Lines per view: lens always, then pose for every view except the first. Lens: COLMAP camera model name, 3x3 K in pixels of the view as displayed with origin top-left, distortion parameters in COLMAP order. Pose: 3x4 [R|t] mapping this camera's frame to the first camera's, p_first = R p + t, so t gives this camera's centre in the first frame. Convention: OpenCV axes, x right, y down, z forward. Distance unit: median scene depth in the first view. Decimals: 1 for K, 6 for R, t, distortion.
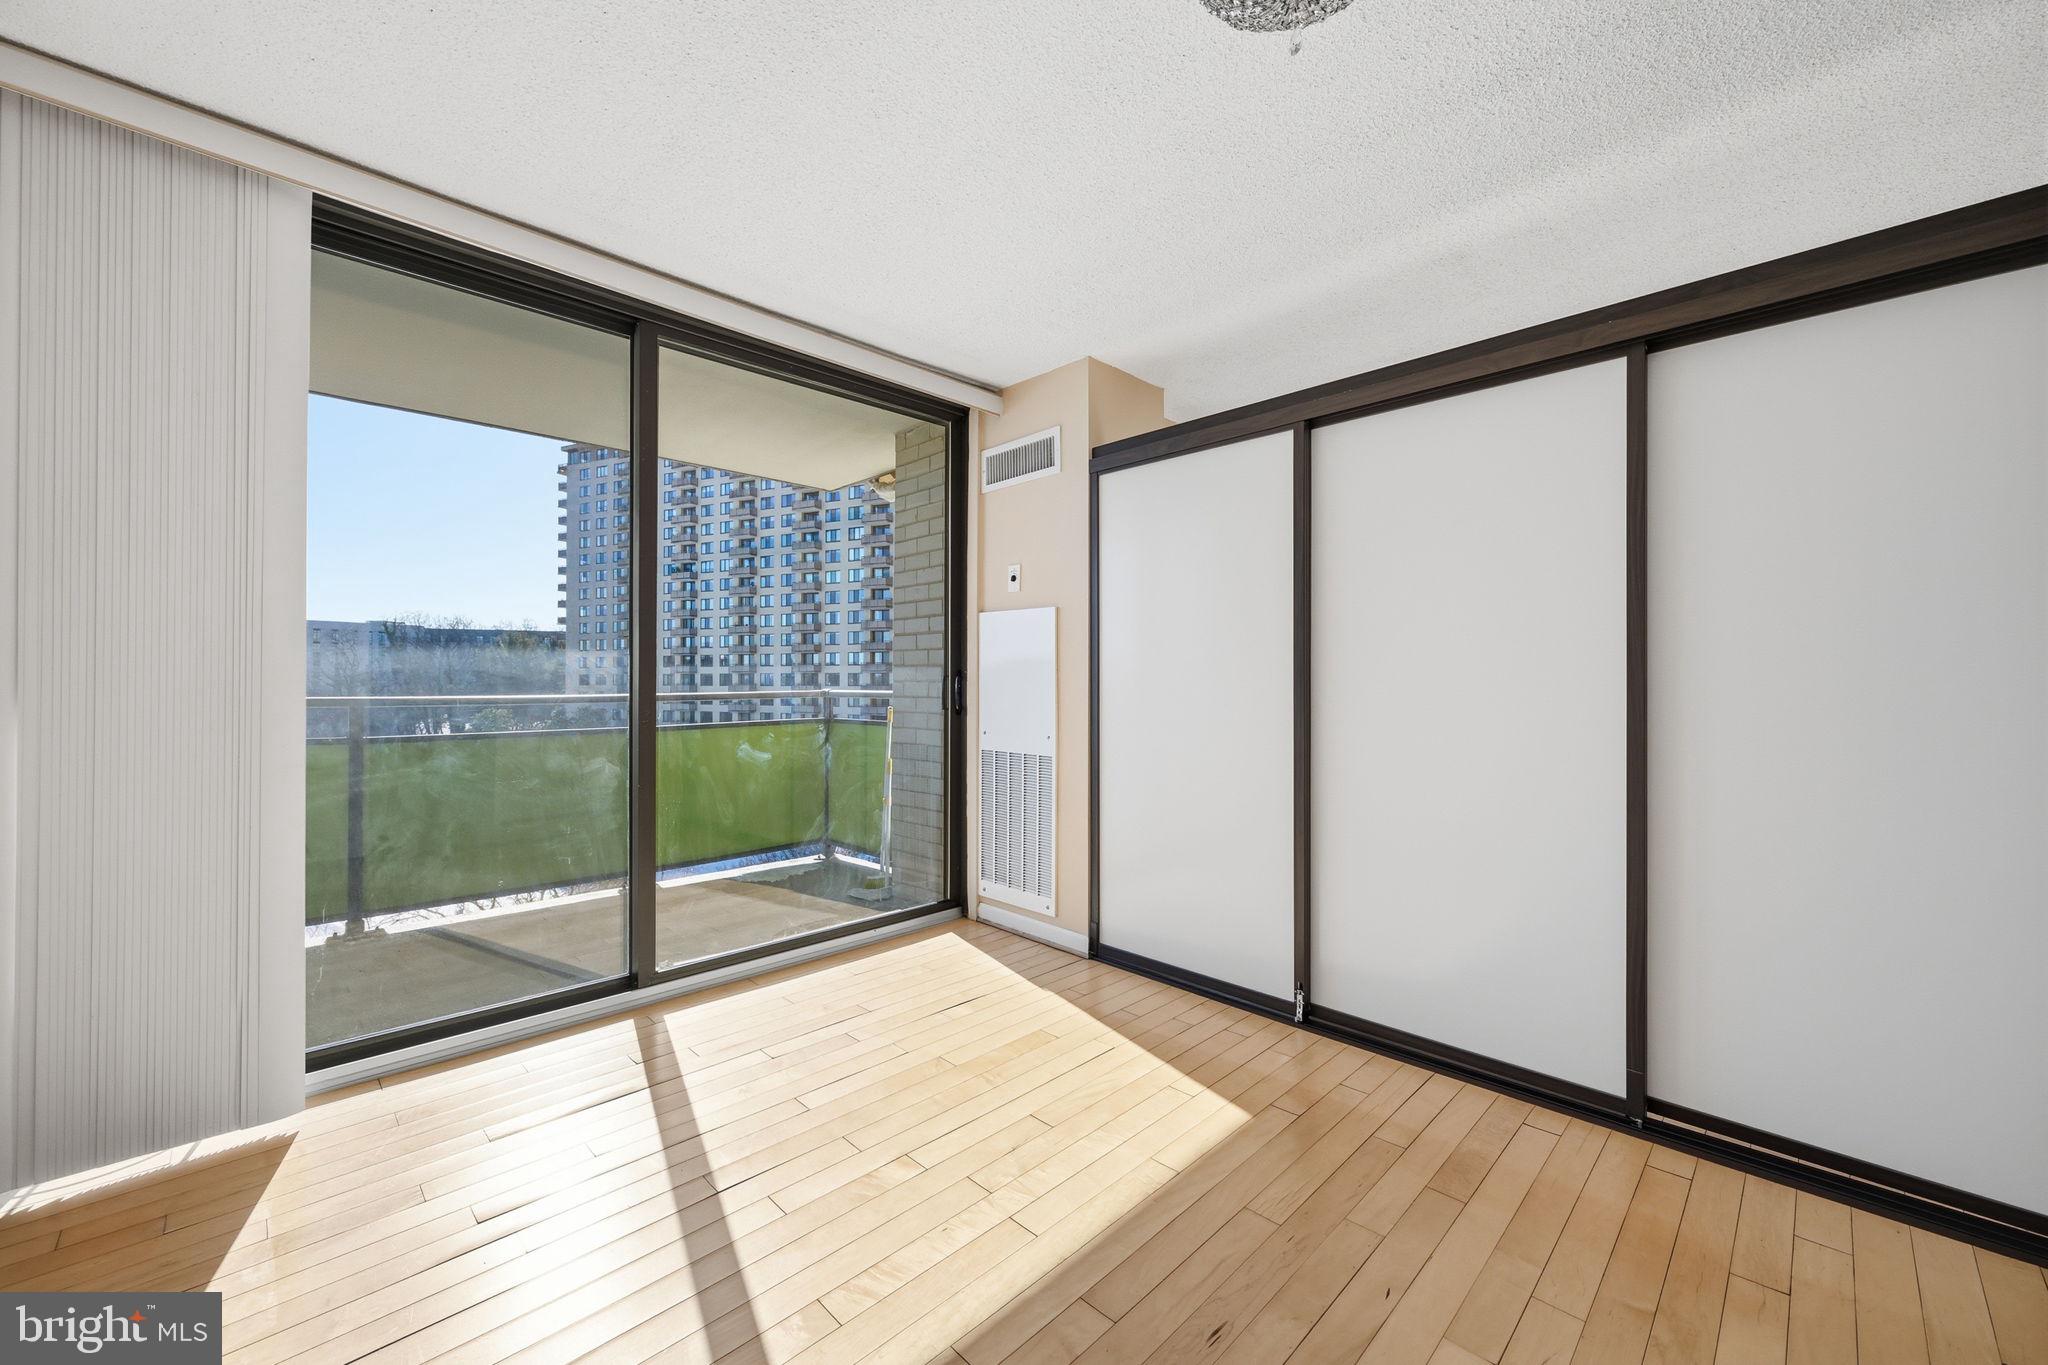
lens RADIAL K [[808.1, 0, 1037.1], [0, 808.1, 677.0], [0, 0, 1]] dist [0.002593, -0.000684]
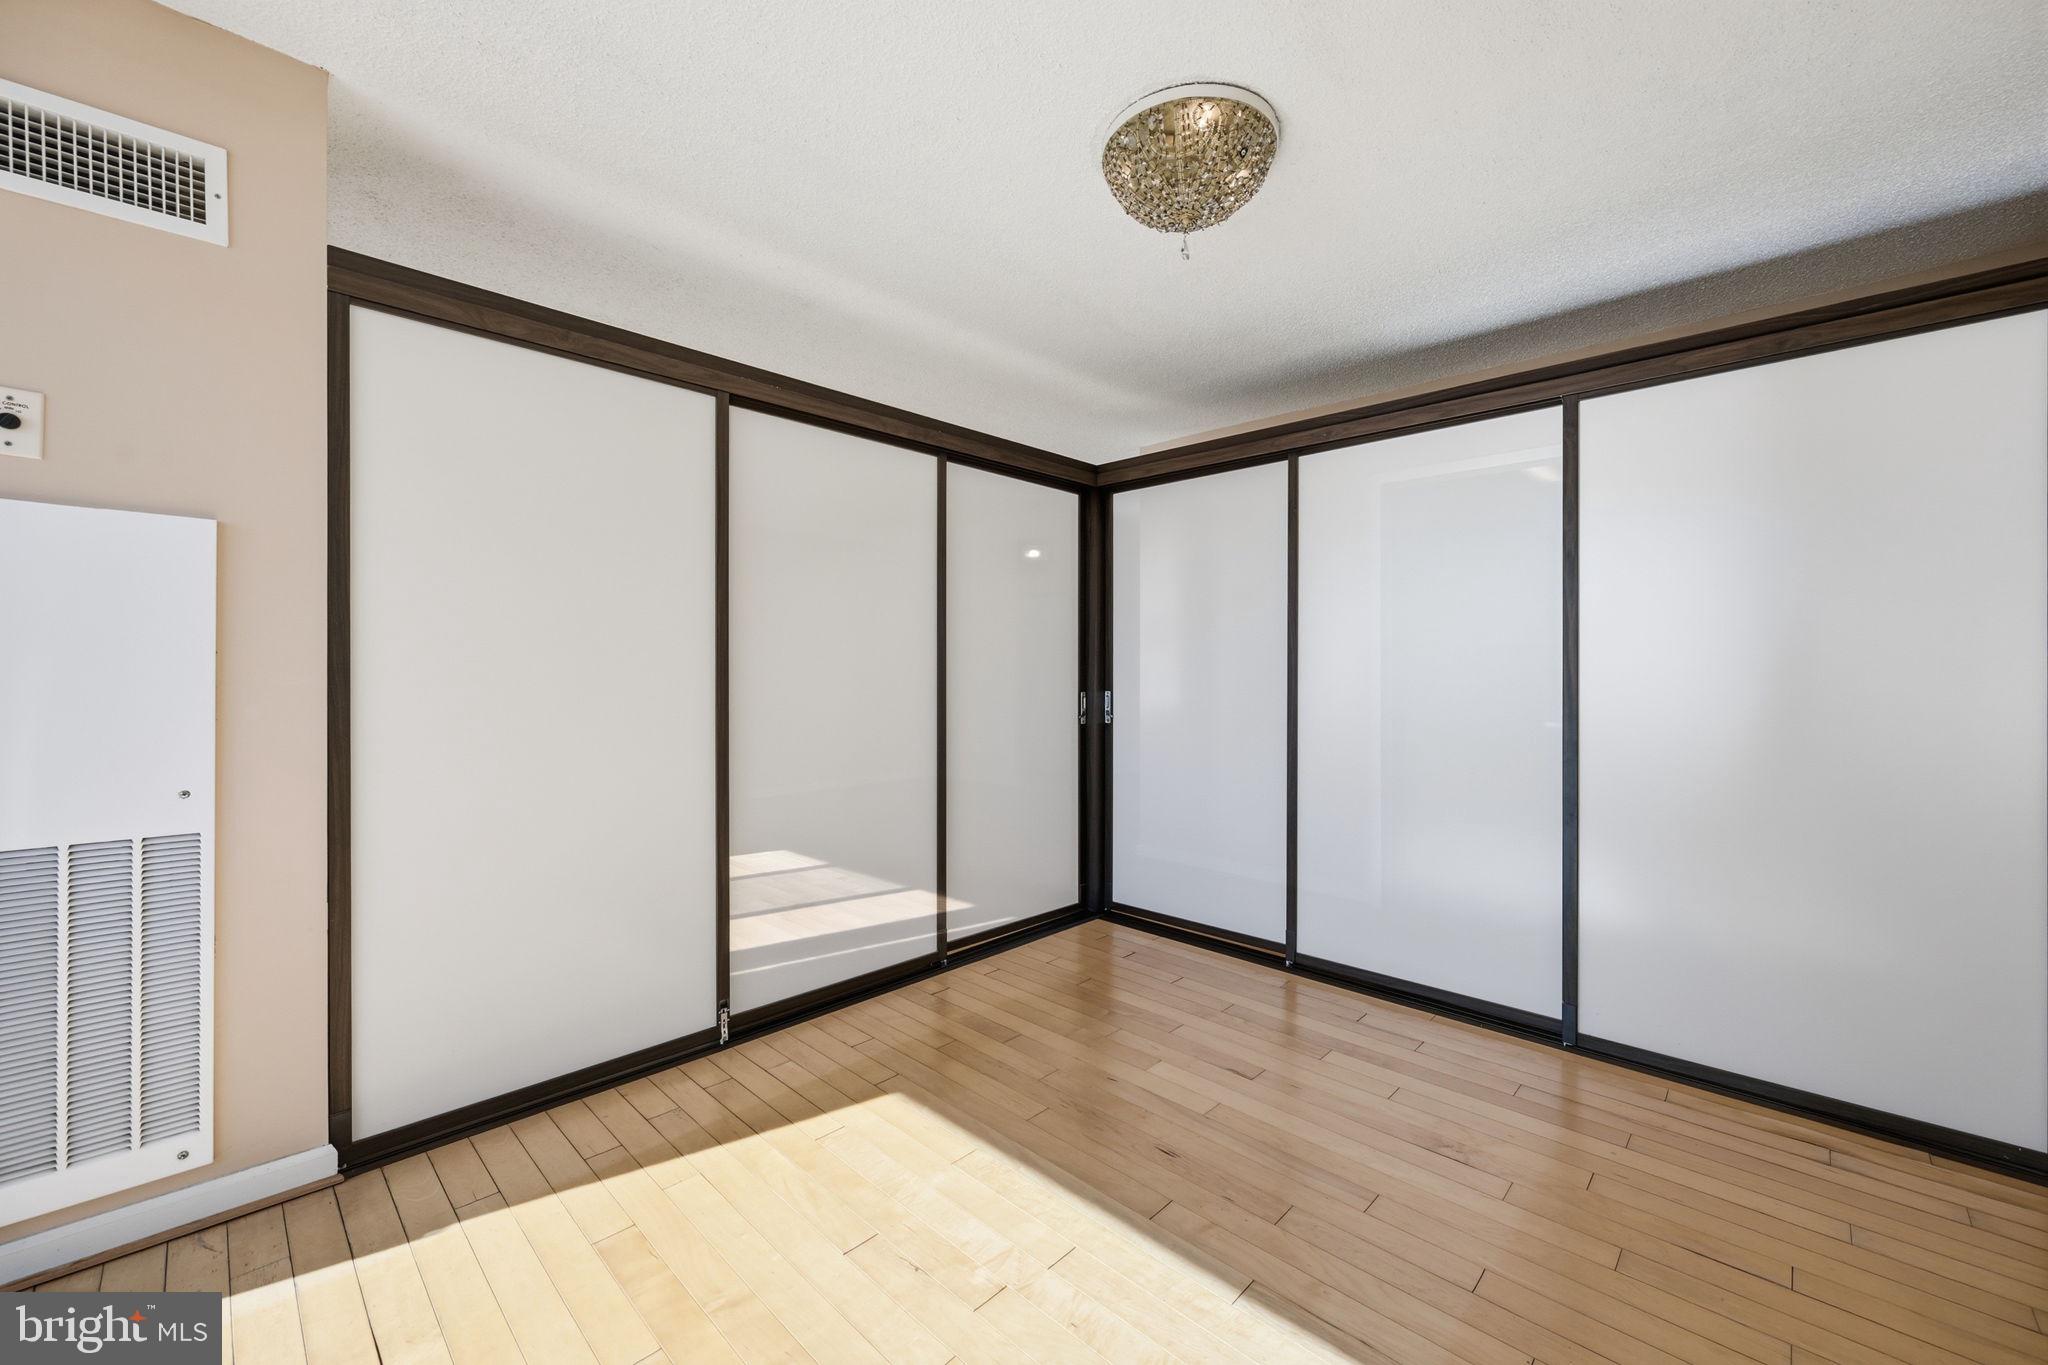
lens RADIAL K [[808.1, 0, 1027.0], [0, 808.1, 681.2], [0, 0, 1]] dist [0.002593, -0.000684]
pose [[-0.013735, -0.009939, 0.999856, -0.591761], [-0.006802, 0.999928, 0.009847, 0.000832], [-0.999883, -0.006666, -0.013802, 0.656861]]
